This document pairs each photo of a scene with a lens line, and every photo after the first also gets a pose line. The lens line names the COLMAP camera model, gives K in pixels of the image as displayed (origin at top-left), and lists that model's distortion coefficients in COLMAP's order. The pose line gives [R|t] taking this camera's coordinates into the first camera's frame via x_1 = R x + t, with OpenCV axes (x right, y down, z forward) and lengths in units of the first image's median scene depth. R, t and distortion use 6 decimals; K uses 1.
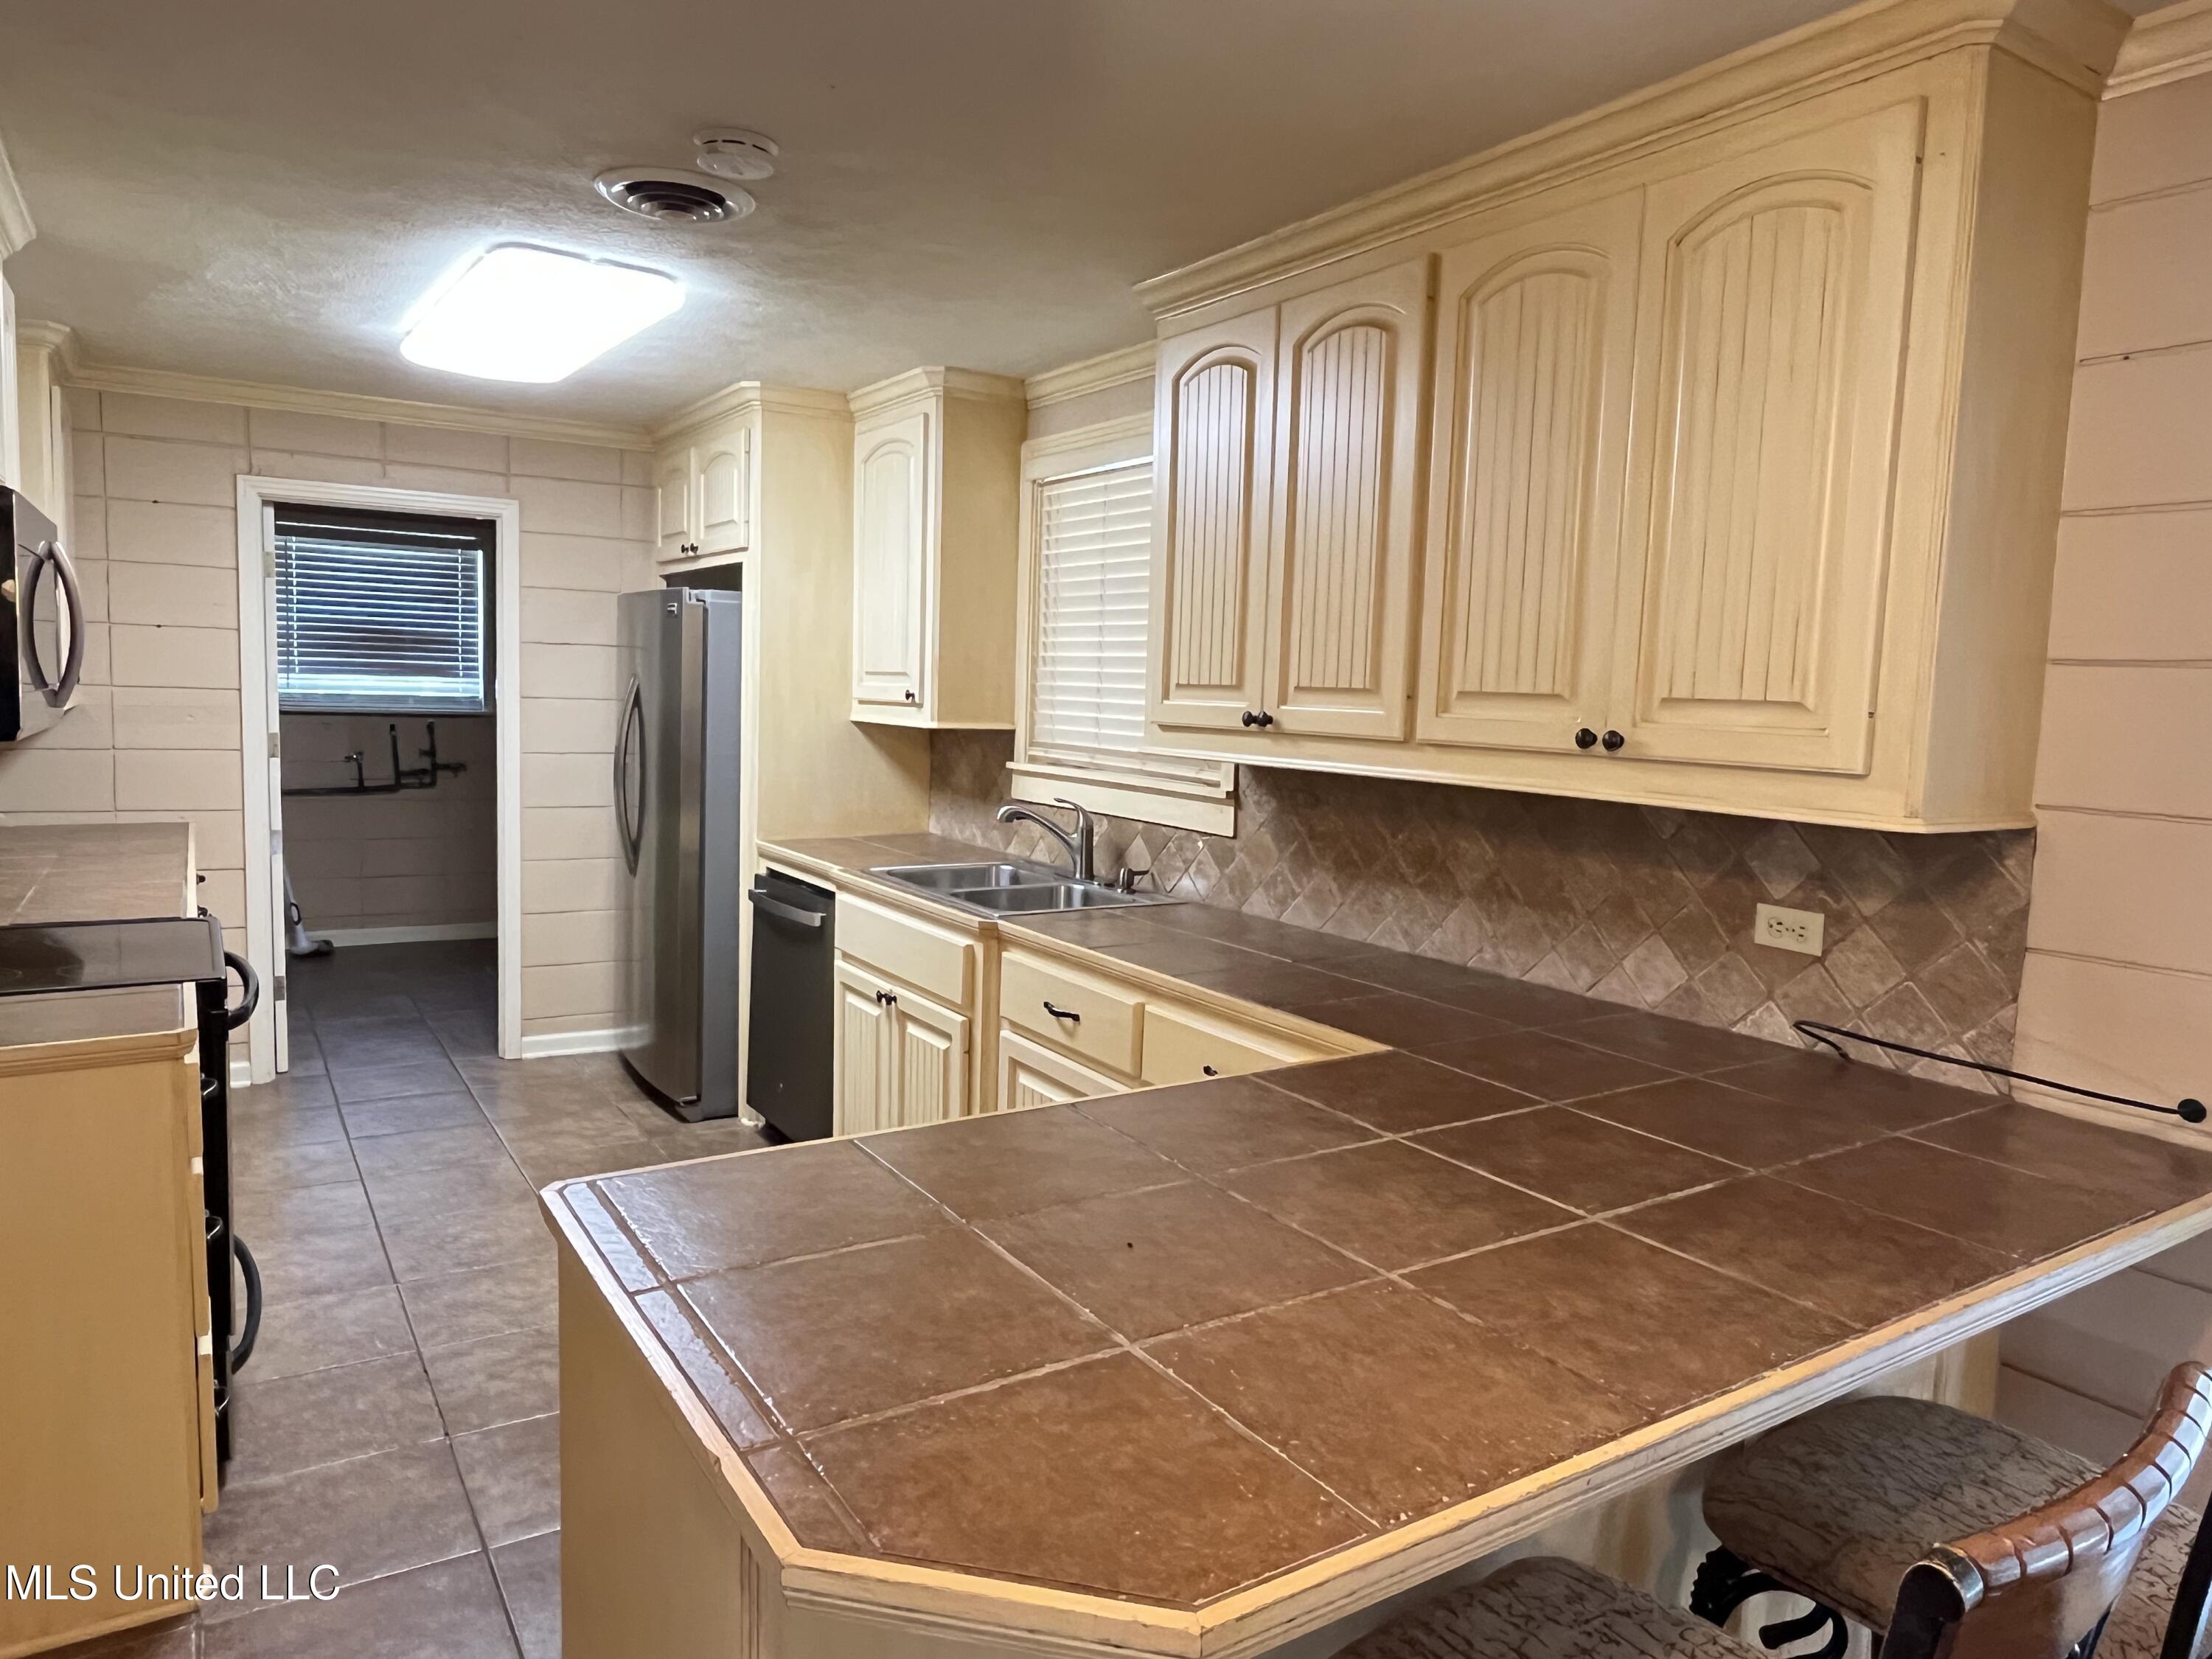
lens RADIAL K [[1409.3, 0, 1106.0], [0, 1409.3, 829.5], [0, 0, 1]] dist [-0.003249, -0.002358]
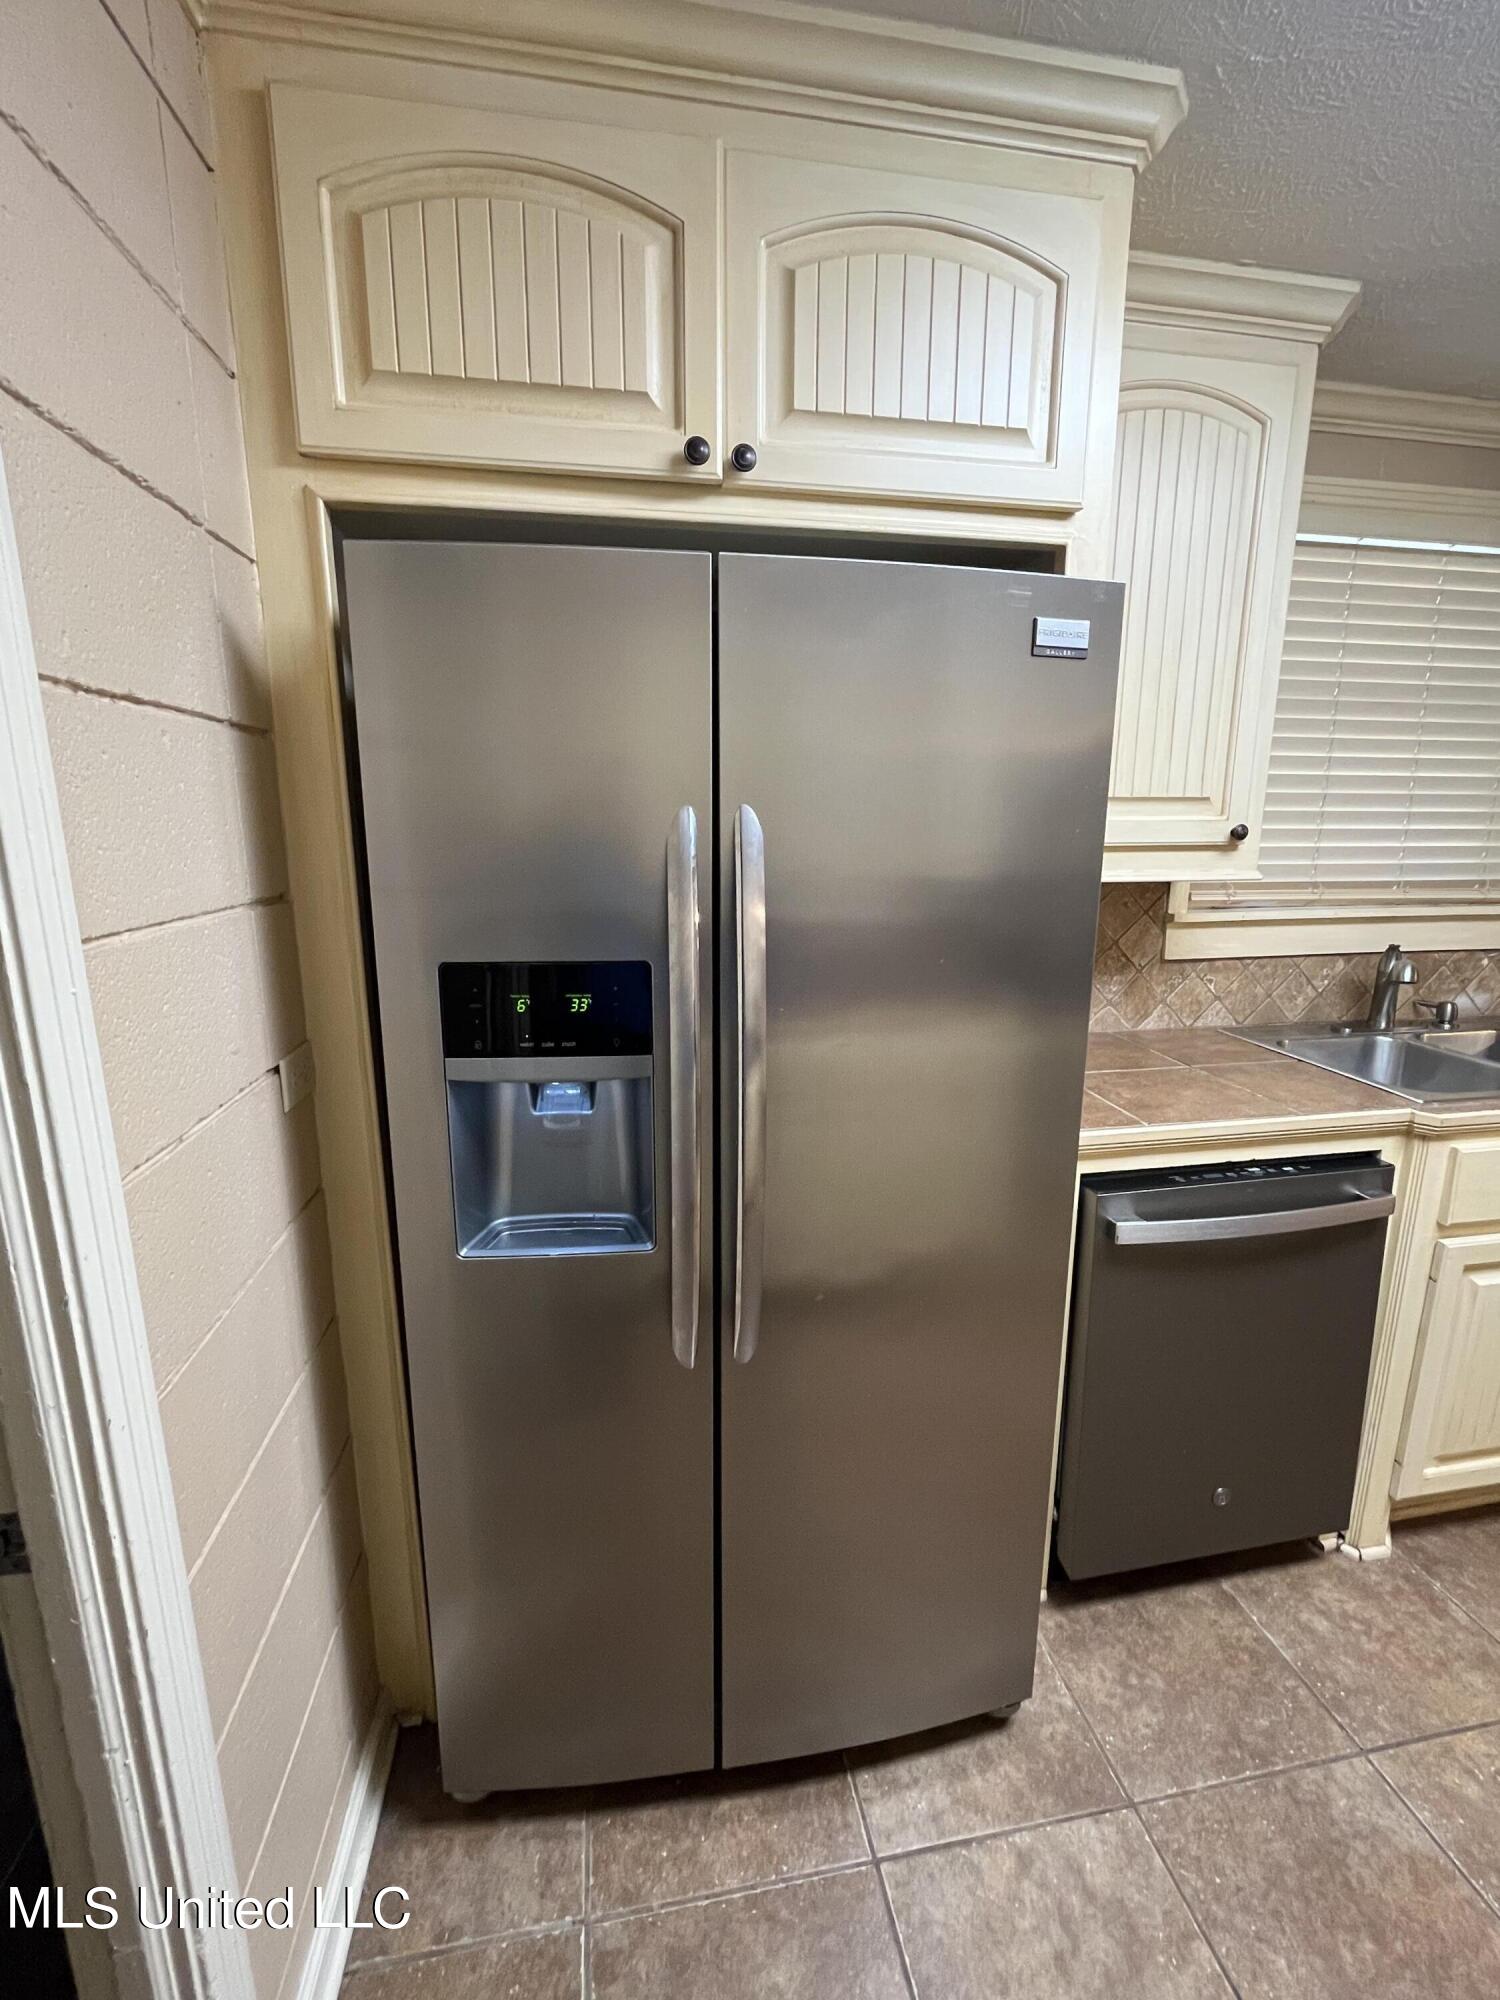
lens RADIAL K [[884.1, 0, 750.0], [0, 884.1, 1000.0], [0, 0, 1]] dist [-0.001144, -0.000144]
pose [[0.365659, -0.243998, 0.898197, -0.675364], [0.100256, 0.969737, 0.222617, -0.150769], [-0.925333, 0.008648, 0.379056, 1.162366]]
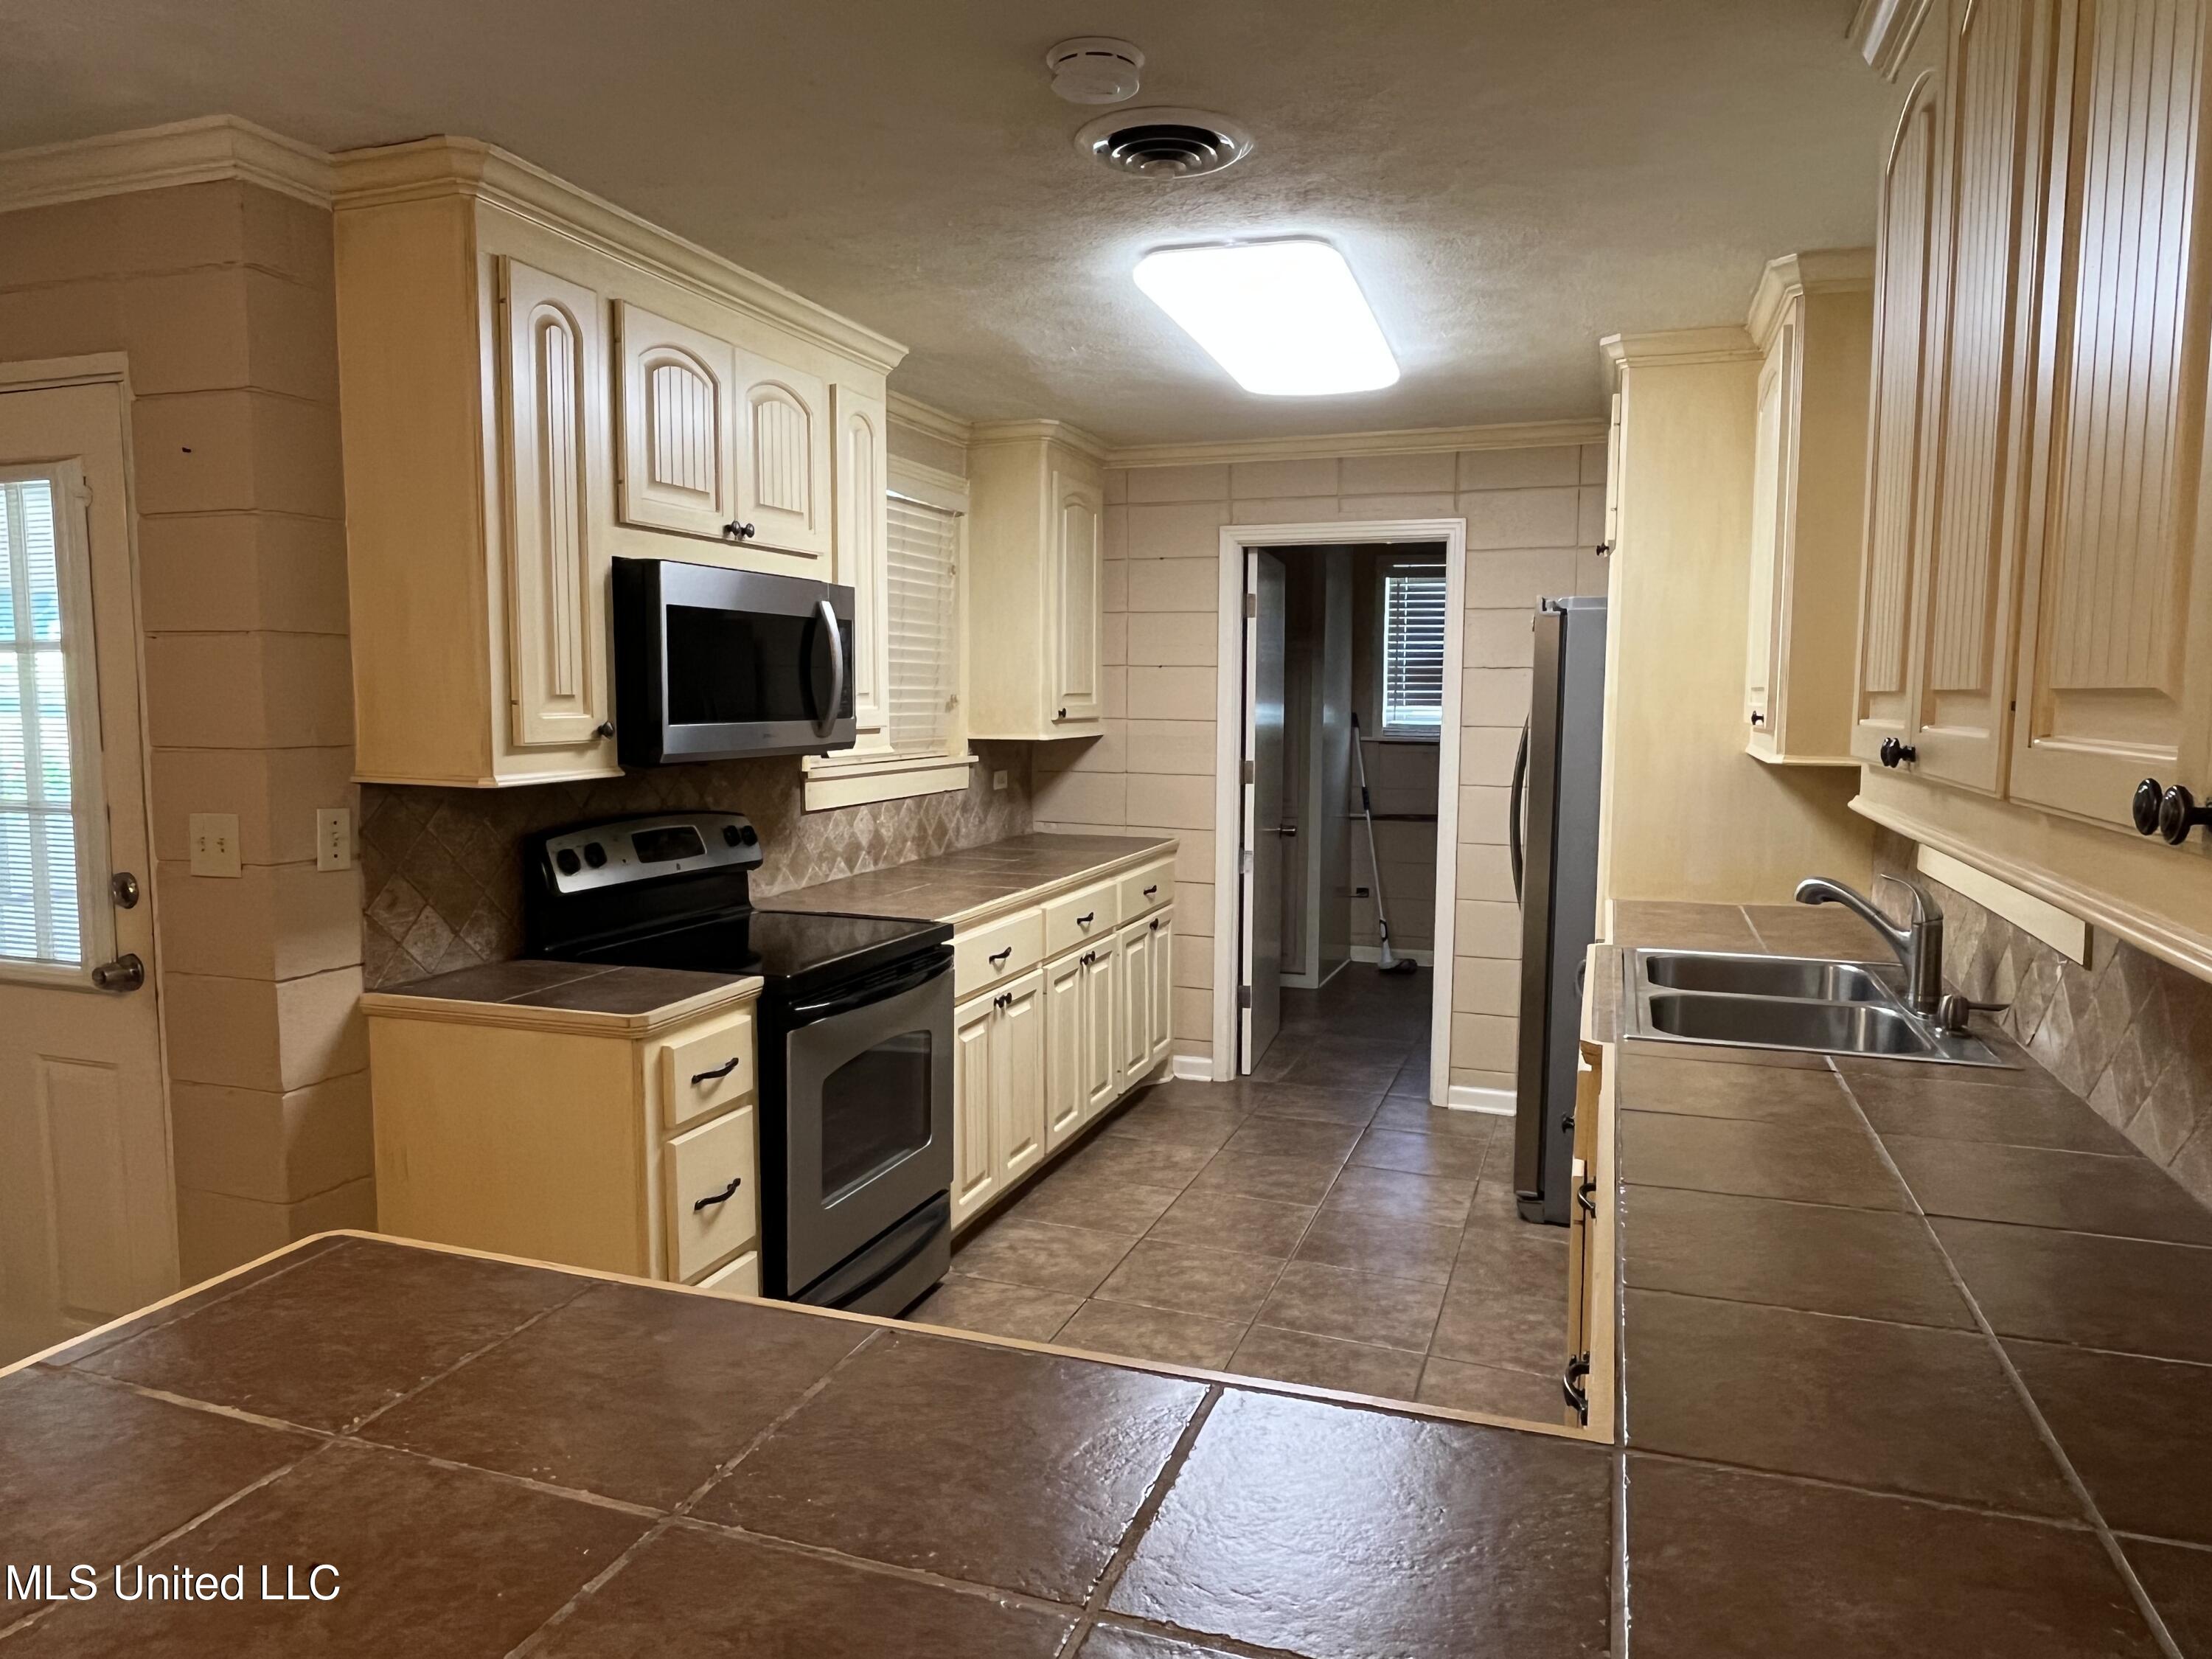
lens RADIAL K [[1417.8, 0, 1106.0], [0, 1417.8, 829.5], [0, 0, 1]] dist [-0.000371, -0.001494]
pose [[0.606691, 0.048576, -0.793452, 0.263794], [-0.066180, 0.997753, 0.010481, -0.025353], [0.792178, 0.046152, 0.608543, 0.316146]]
